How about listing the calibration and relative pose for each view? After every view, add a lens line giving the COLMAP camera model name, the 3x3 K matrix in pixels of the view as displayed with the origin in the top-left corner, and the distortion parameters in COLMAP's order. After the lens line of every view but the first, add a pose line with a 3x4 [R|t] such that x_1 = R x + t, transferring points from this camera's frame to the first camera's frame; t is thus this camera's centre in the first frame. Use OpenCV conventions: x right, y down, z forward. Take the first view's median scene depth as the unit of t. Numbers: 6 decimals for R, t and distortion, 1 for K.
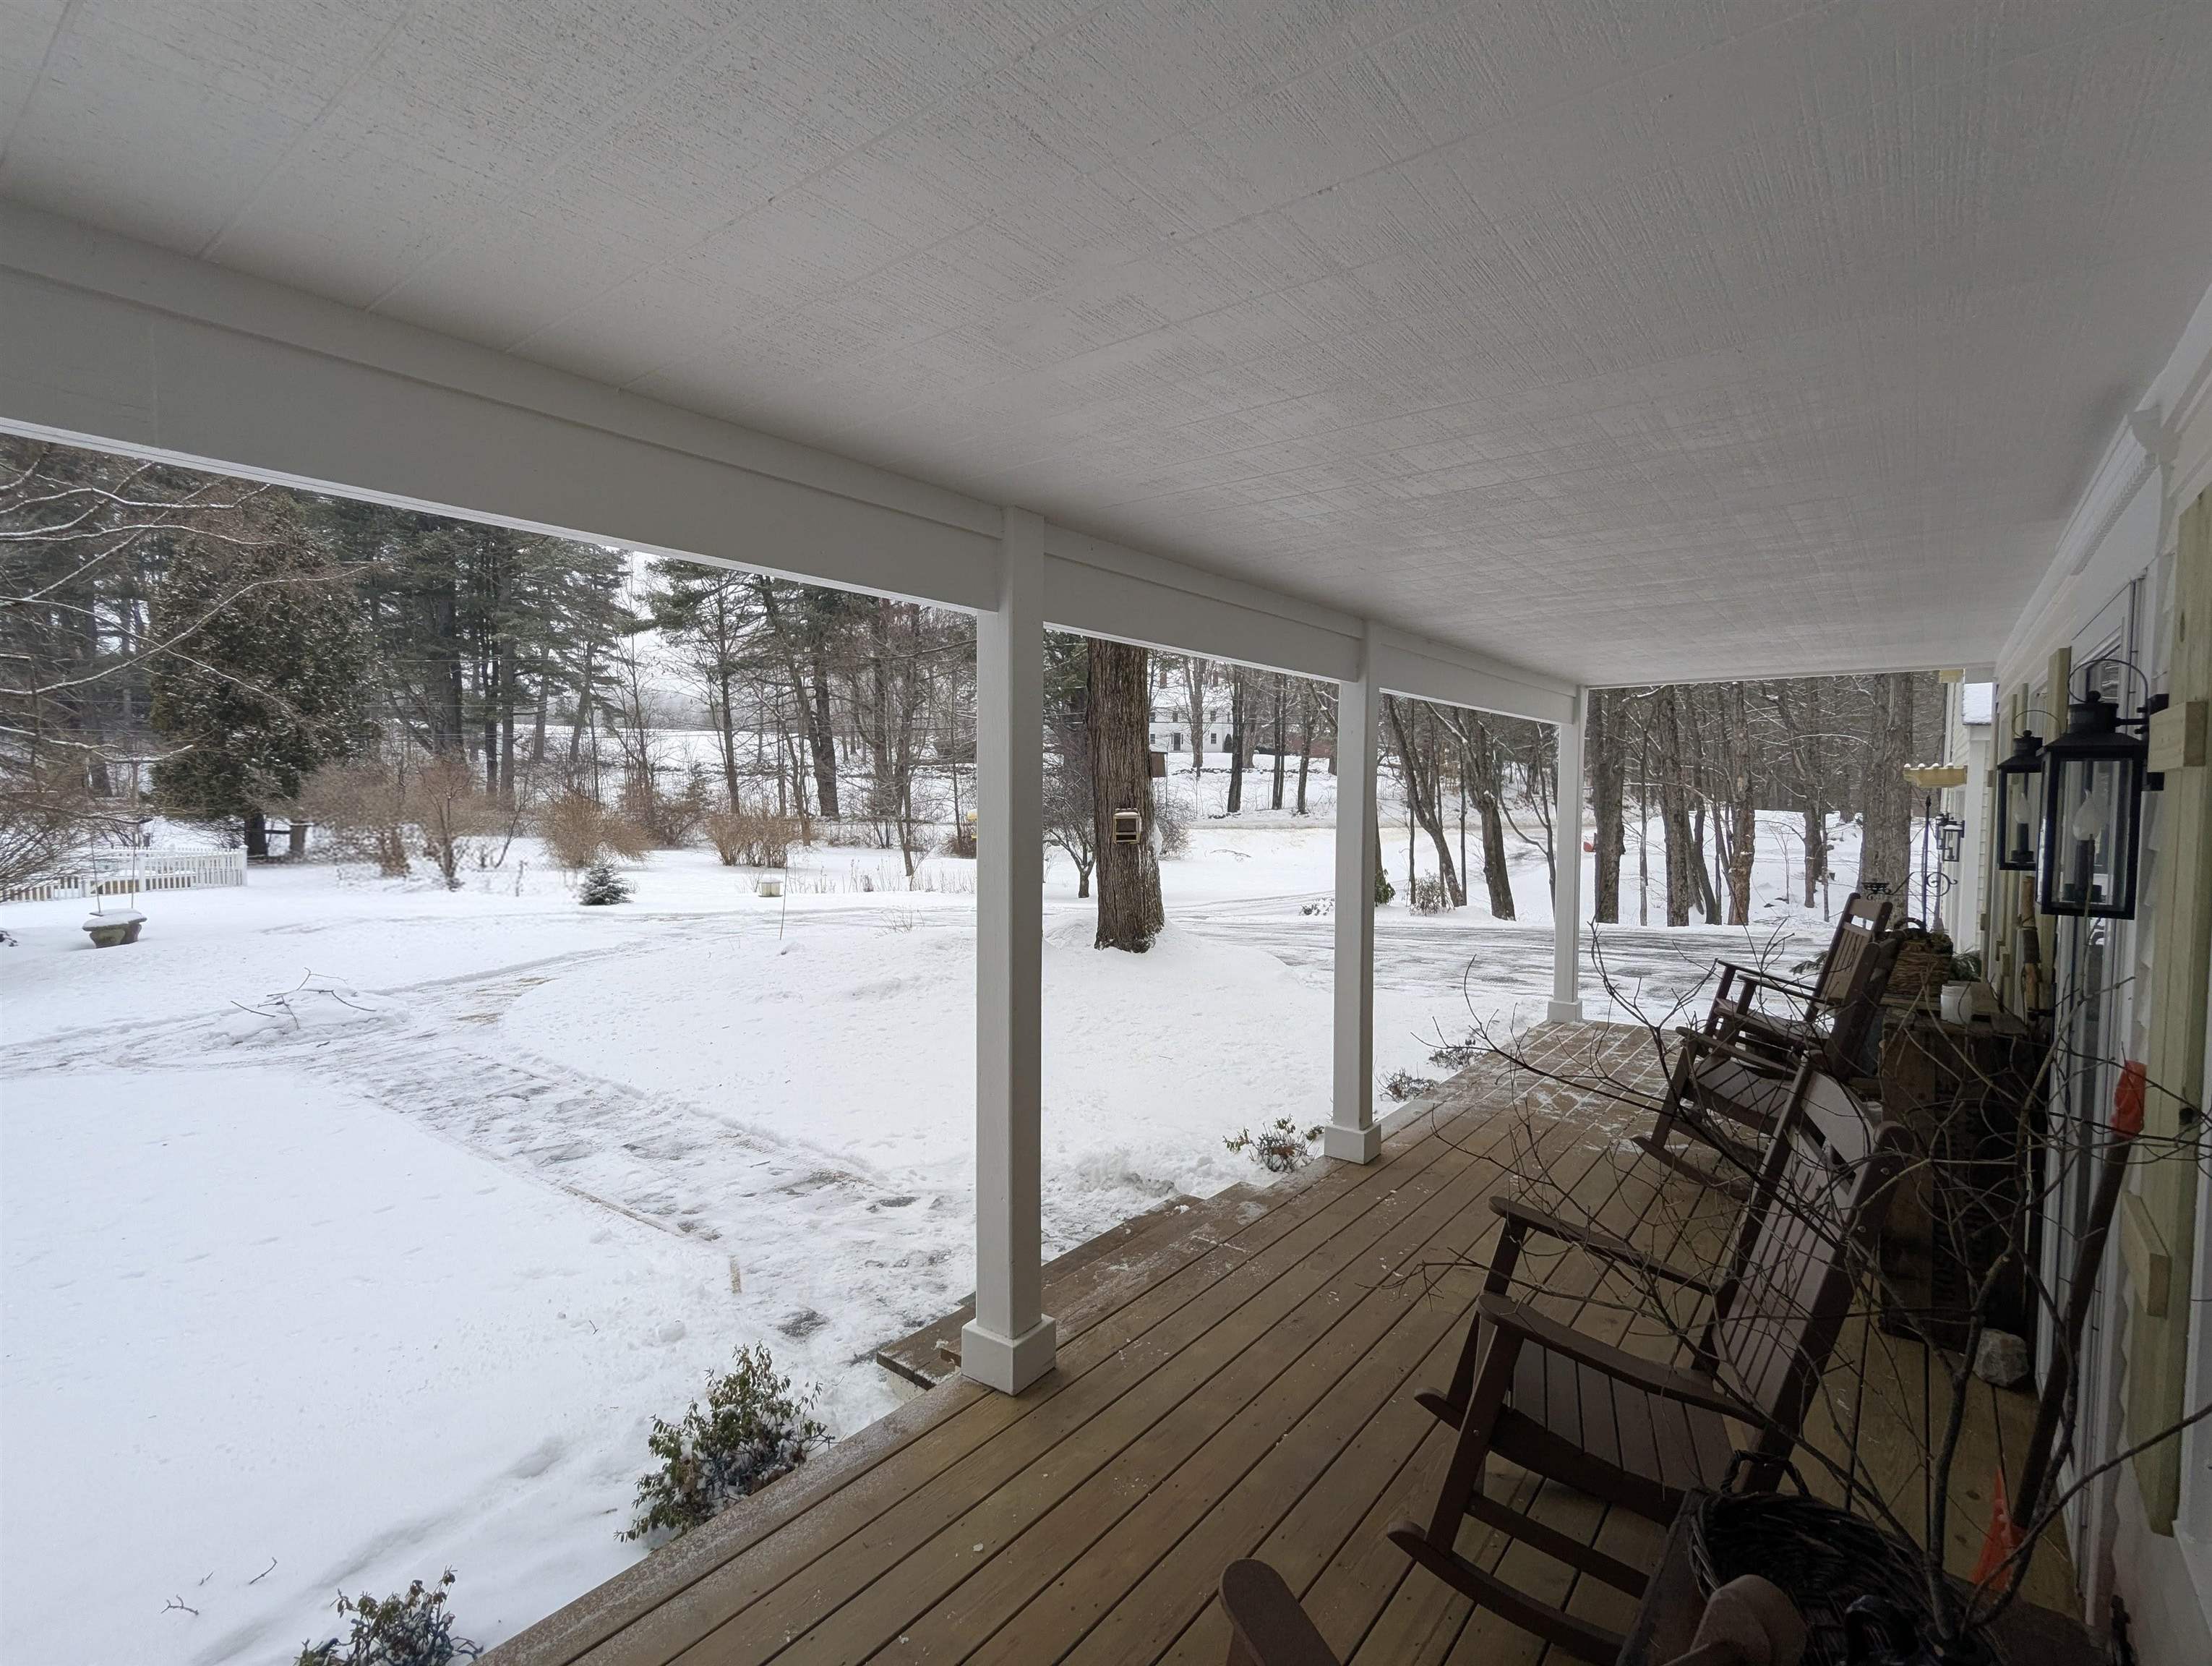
lens RADIAL K [[1061.8, 0, 1095.1], [0, 1061.8, 838.5], [0, 0, 1]] dist [-0.000883, -0.000035]
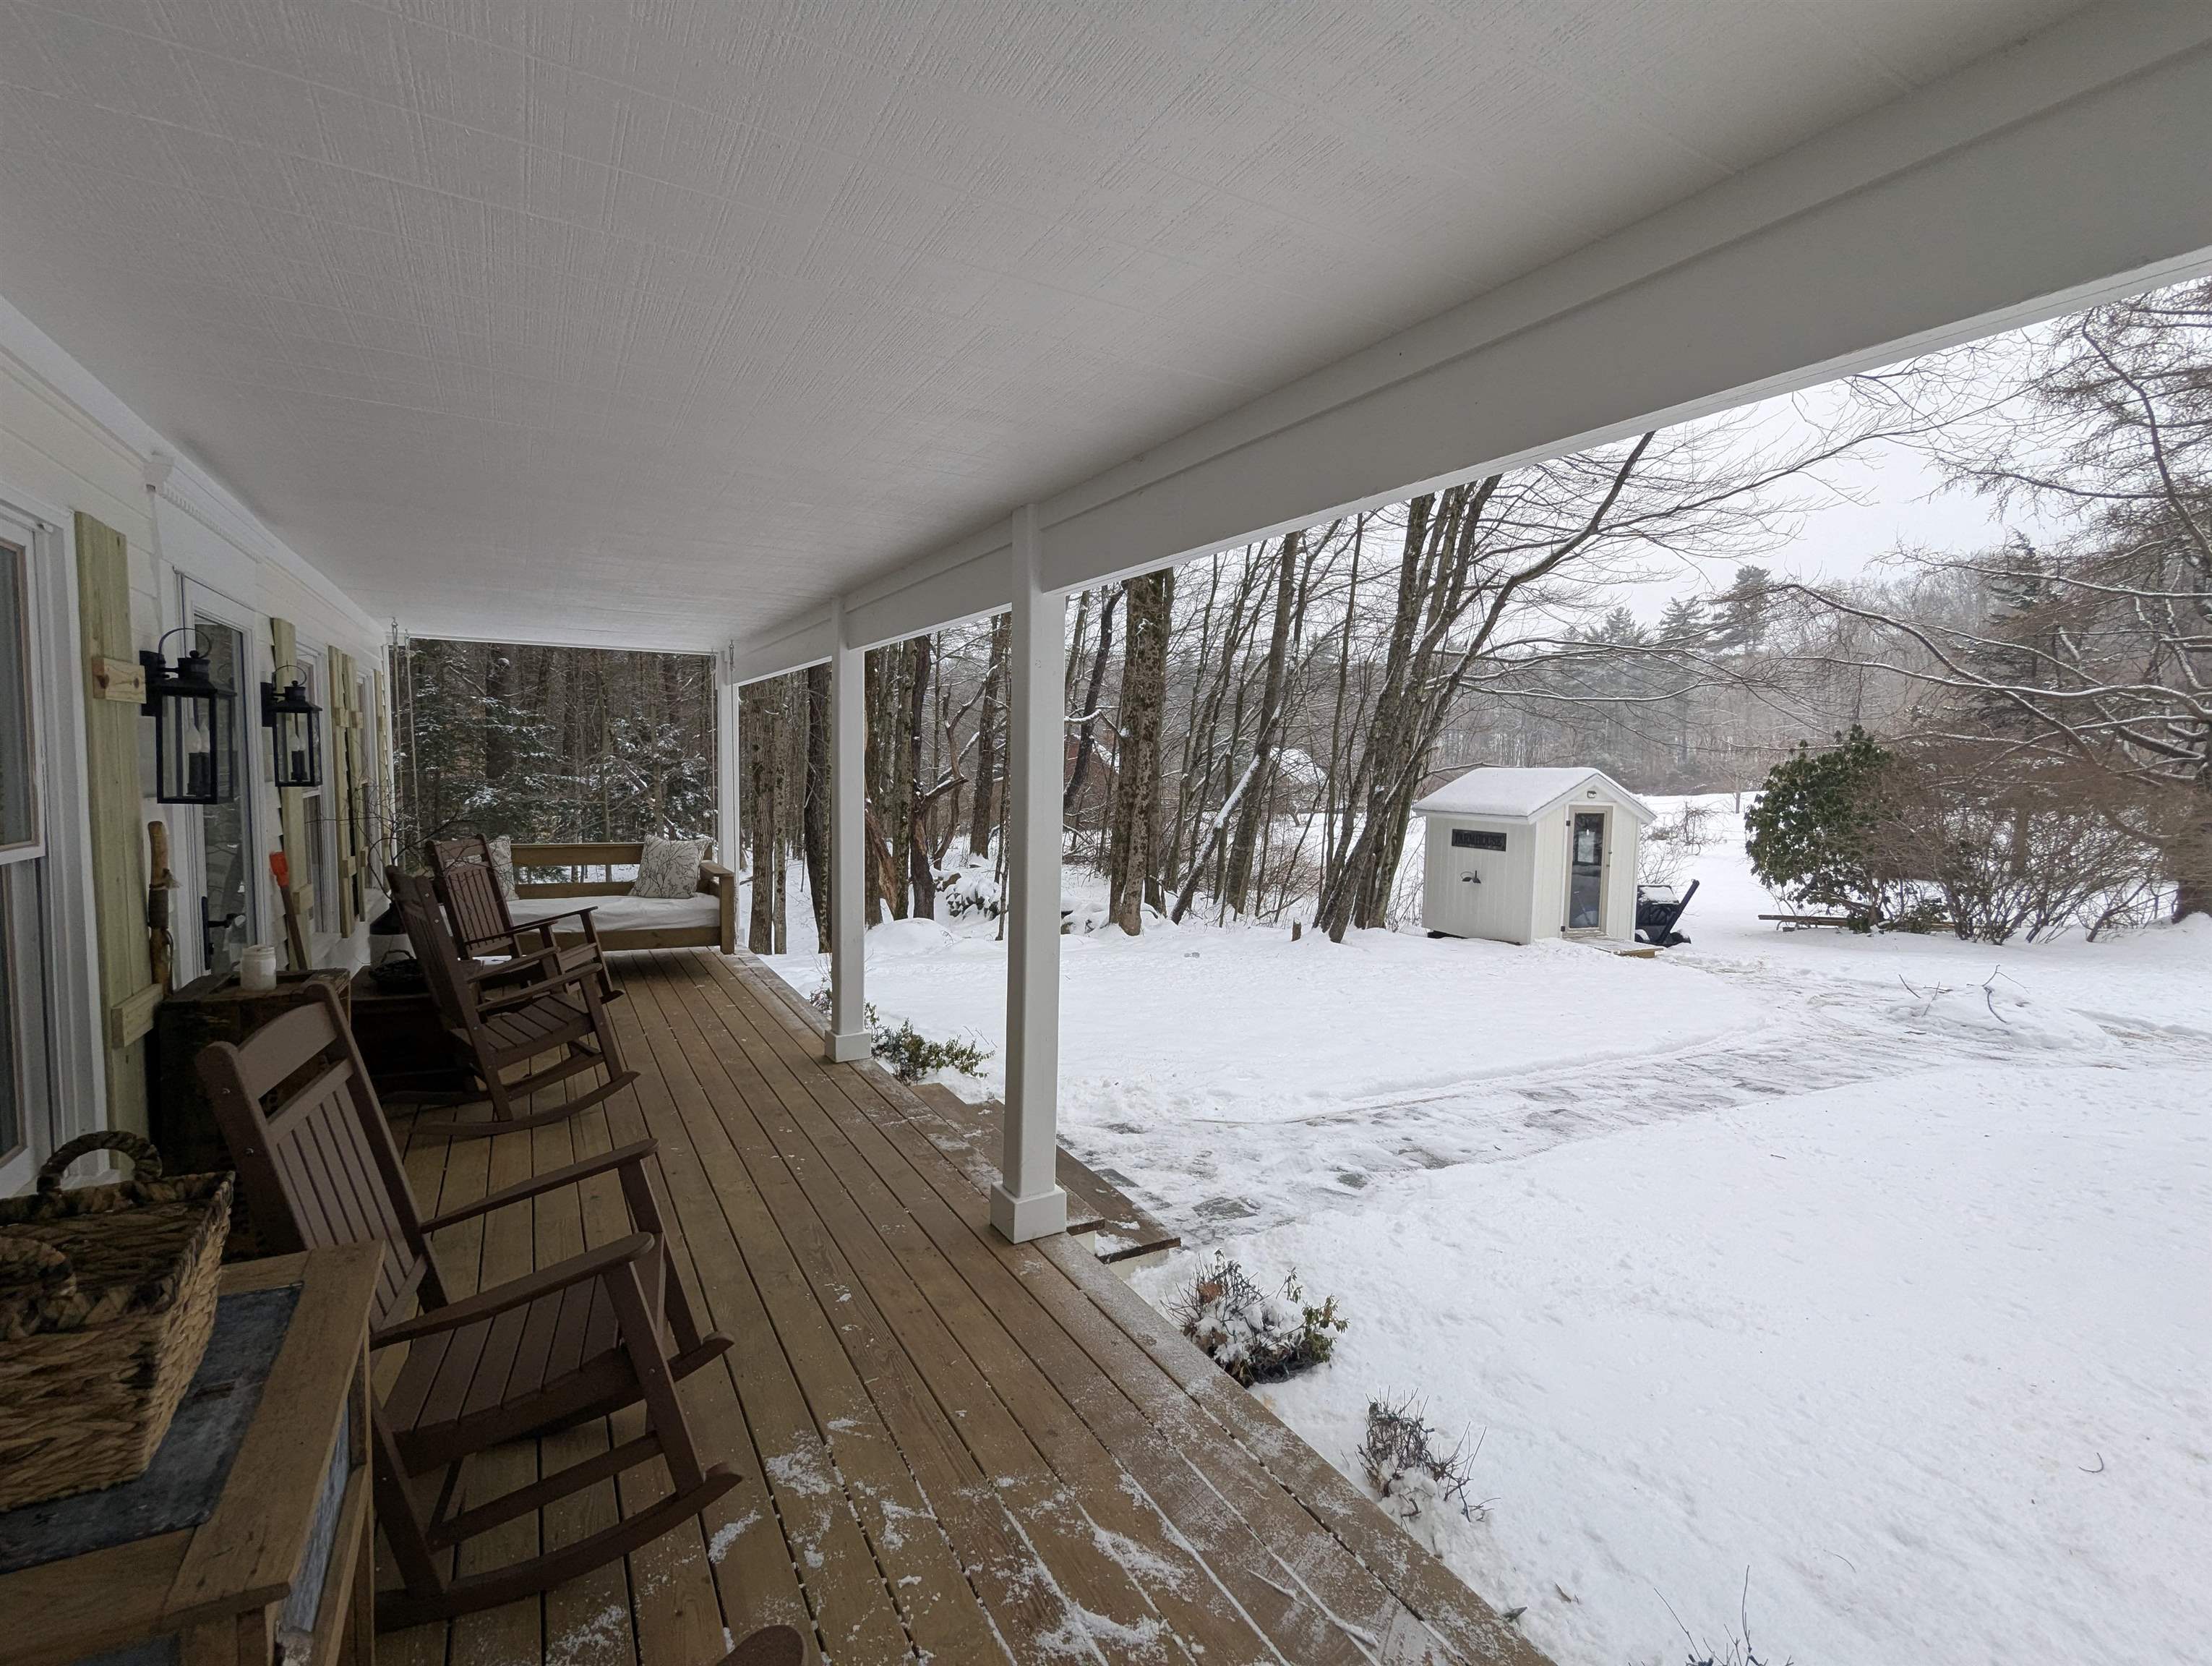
lens RADIAL K [[1061.8, 0, 1095.1], [0, 1061.8, 835.0], [0, 0, 1]] dist [-0.000883, -0.000035]
pose [[-0.398713, 0.052531, -0.915570, 0.758233], [-0.065107, 0.994218, 0.085395, -0.035051], [0.914762, 0.093658, -0.392987, 1.117218]]
